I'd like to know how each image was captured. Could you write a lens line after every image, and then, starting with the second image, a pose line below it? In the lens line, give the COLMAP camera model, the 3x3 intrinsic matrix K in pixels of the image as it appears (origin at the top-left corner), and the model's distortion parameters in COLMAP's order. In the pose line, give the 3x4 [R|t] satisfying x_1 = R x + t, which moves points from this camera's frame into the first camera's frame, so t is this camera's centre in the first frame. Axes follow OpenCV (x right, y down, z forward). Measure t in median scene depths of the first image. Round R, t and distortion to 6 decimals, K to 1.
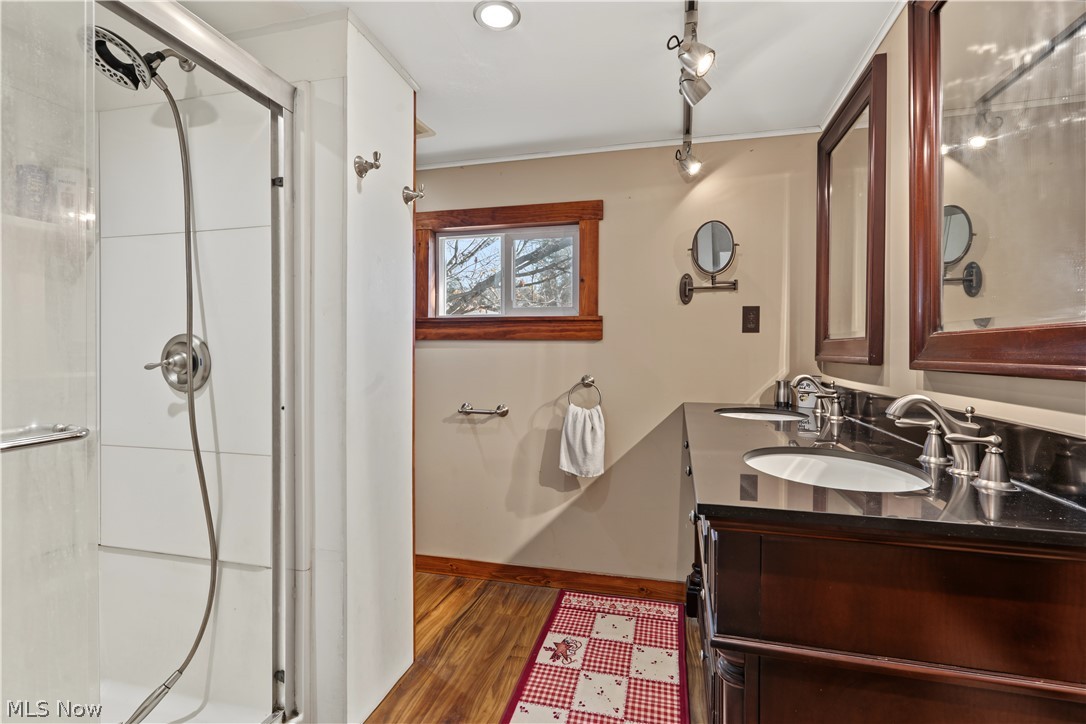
lens RADIAL K [[497.2, 0, 546.0], [0, 497.2, 361.3], [0, 0, 1]] dist [0.001645, 0.000512]
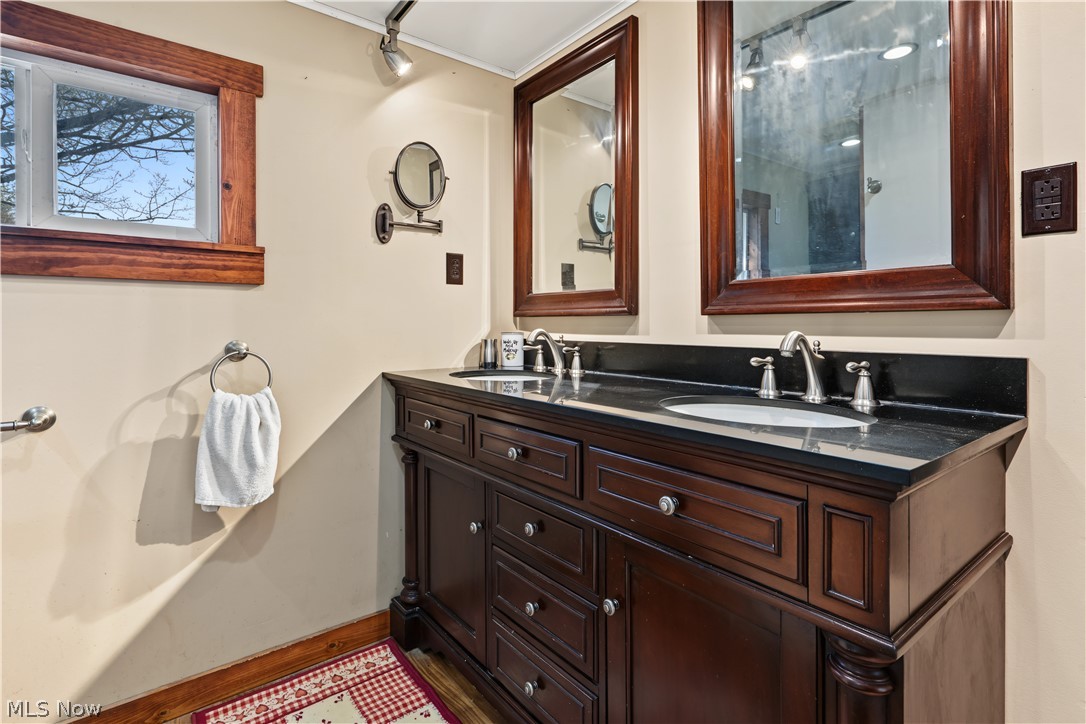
lens RADIAL K [[534.3, 0, 541.1], [0, 534.3, 325.6], [0, 0, 1]] dist [0.003537, 0.001141]
pose [[0.620268, -0.008297, 0.784346, -0.214657], [0.020055, 0.999785, -0.005283, 0.021062], [-0.784134, 0.019008, 0.620301, 0.305202]]
